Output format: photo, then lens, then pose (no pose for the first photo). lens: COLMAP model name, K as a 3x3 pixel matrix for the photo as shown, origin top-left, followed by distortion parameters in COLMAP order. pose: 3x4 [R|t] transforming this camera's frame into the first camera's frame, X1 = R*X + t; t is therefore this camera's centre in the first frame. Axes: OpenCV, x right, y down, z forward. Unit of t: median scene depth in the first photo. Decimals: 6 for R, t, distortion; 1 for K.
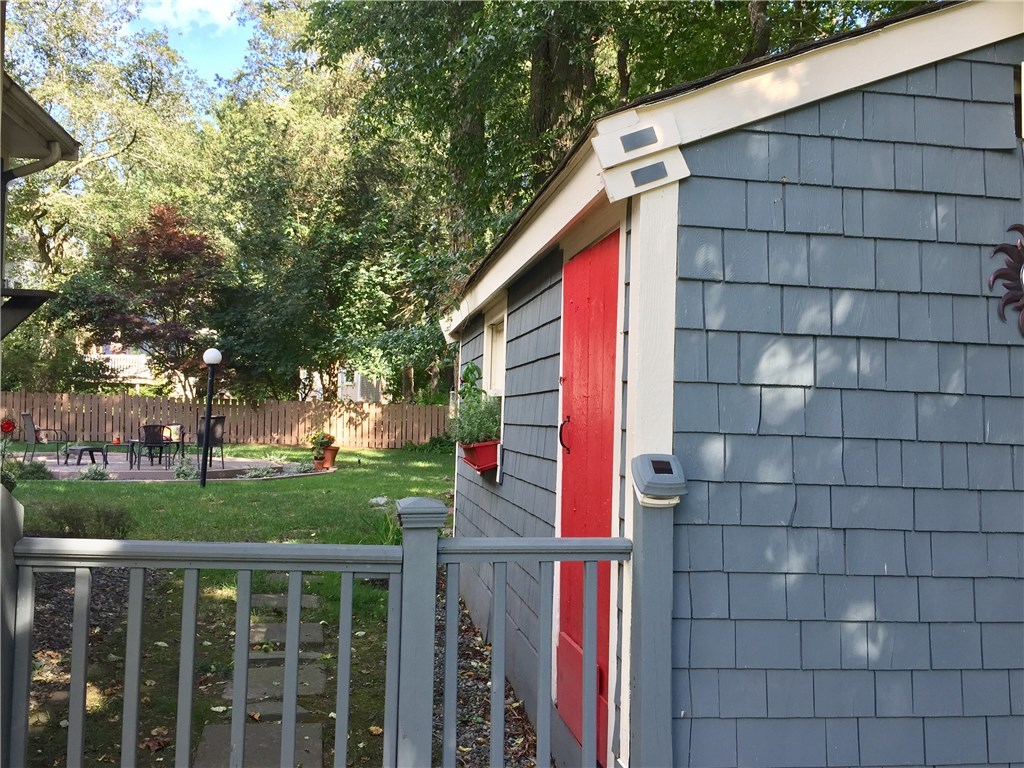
lens RADIAL K [[963.4, 0, 512.0], [0, 963.4, 384.0], [0, 0, 1]] dist [0.055816, -0.005852]
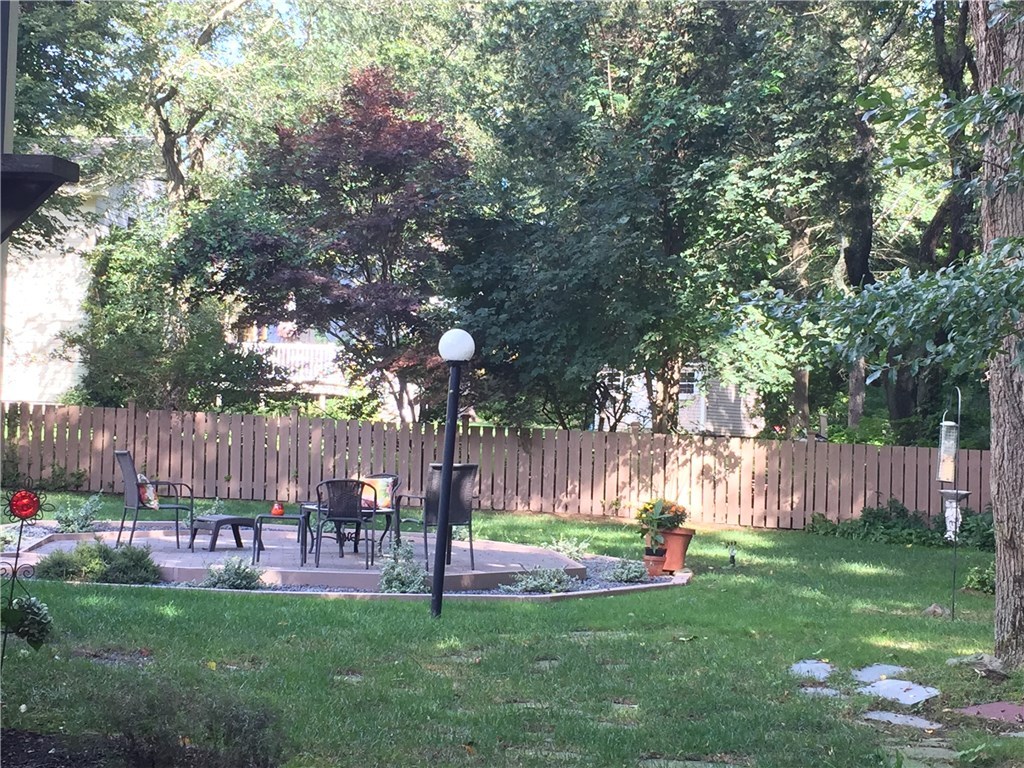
lens RADIAL K [[1666.0, 0, 512.0], [0, 1666.0, 384.0], [0, 0, 1]] dist [0.142525, 0.026034]
pose [[0.967096, 0.008067, -0.254284, -0.041429], [-0.009673, 0.999940, -0.005064, -0.003079], [0.254228, 0.007357, 0.967116, 0.117037]]
